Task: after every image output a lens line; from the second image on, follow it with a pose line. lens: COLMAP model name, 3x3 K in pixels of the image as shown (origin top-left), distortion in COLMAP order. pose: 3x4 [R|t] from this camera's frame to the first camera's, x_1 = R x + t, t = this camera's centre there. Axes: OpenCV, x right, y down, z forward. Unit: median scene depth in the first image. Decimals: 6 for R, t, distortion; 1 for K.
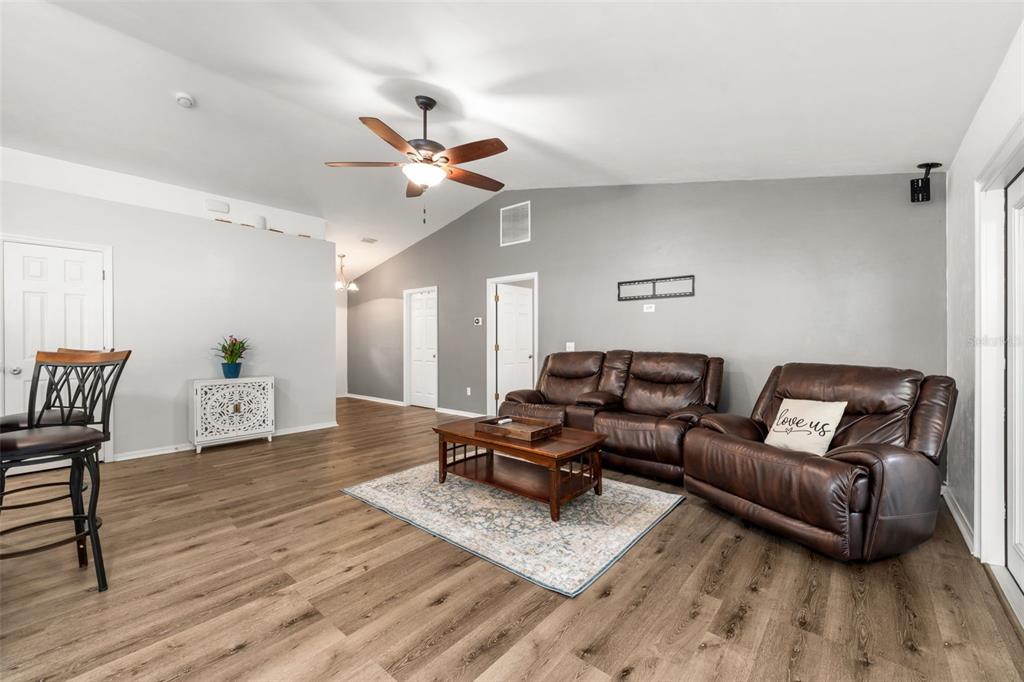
lens RADIAL K [[418.5, 0, 513.1], [0, 418.5, 342.1], [0, 0, 1]] dist [-0.000285, 0.000837]
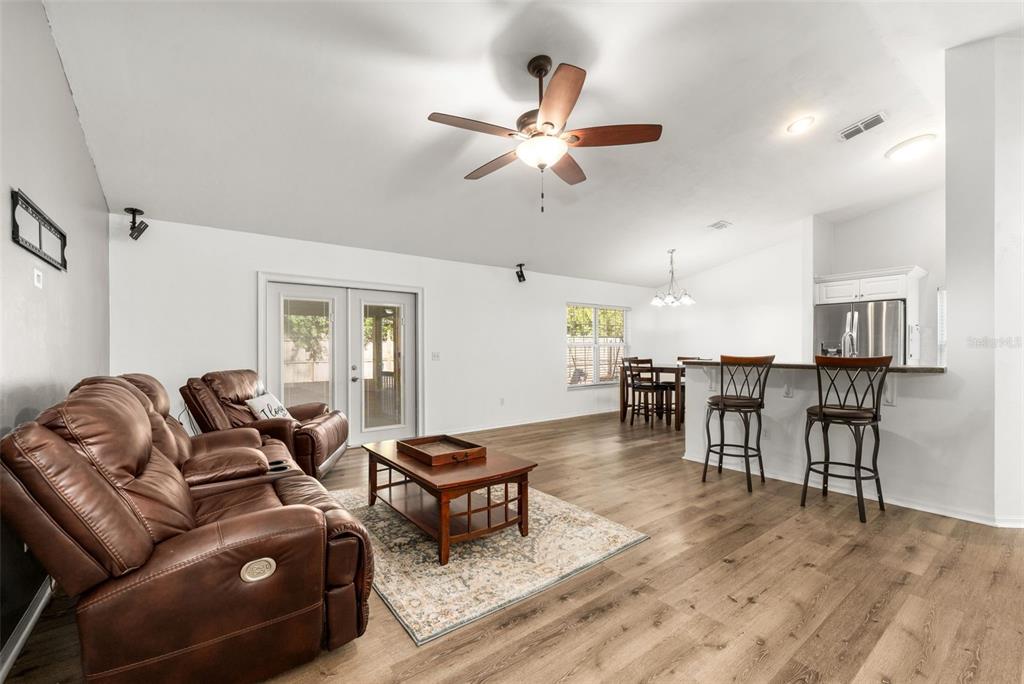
lens RADIAL K [[426.8, 0, 512.2], [0, 426.8, 348.1], [0, 0, 1]] dist [0.000086, 0.000159]
pose [[-0.978597, 0.008120, 0.205624, -0.325931], [0.008783, 0.999959, 0.002310, -0.011106], [-0.205597, 0.004067, -0.978628, 1.845532]]
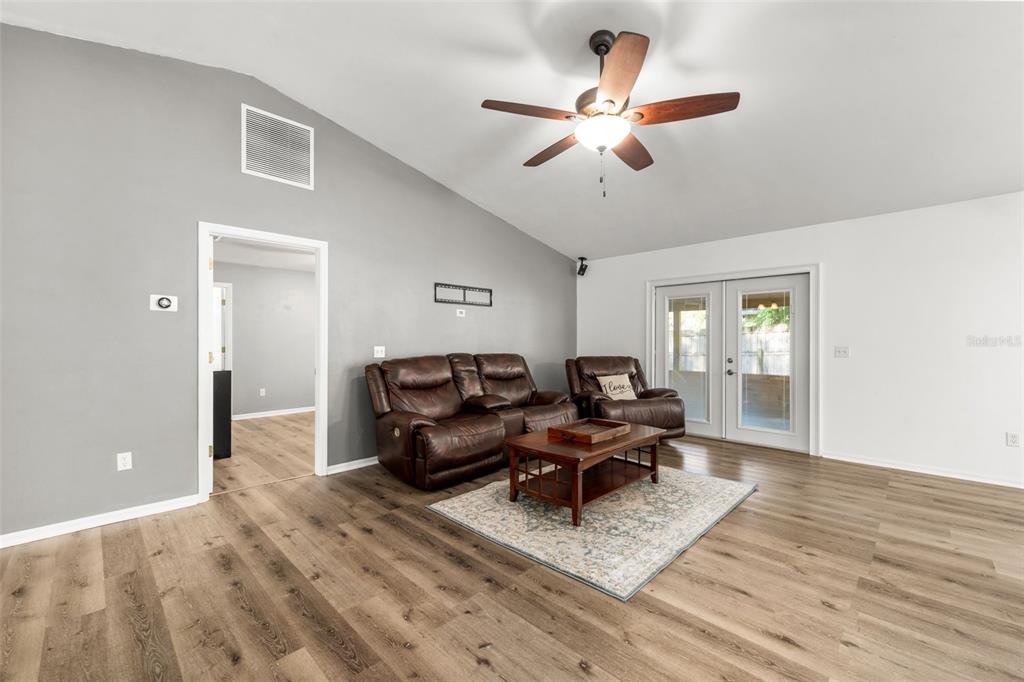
lens RADIAL K [[418.5, 0, 513.1], [0, 418.5, 342.1], [0, 0, 1]] dist [-0.000285, 0.000837]
pose [[0.066238, 0.001002, 0.997803, -1.004711], [0.003618, 0.999993, -0.001244, -0.008655], [-0.997797, 0.003693, 0.066234, 1.112704]]
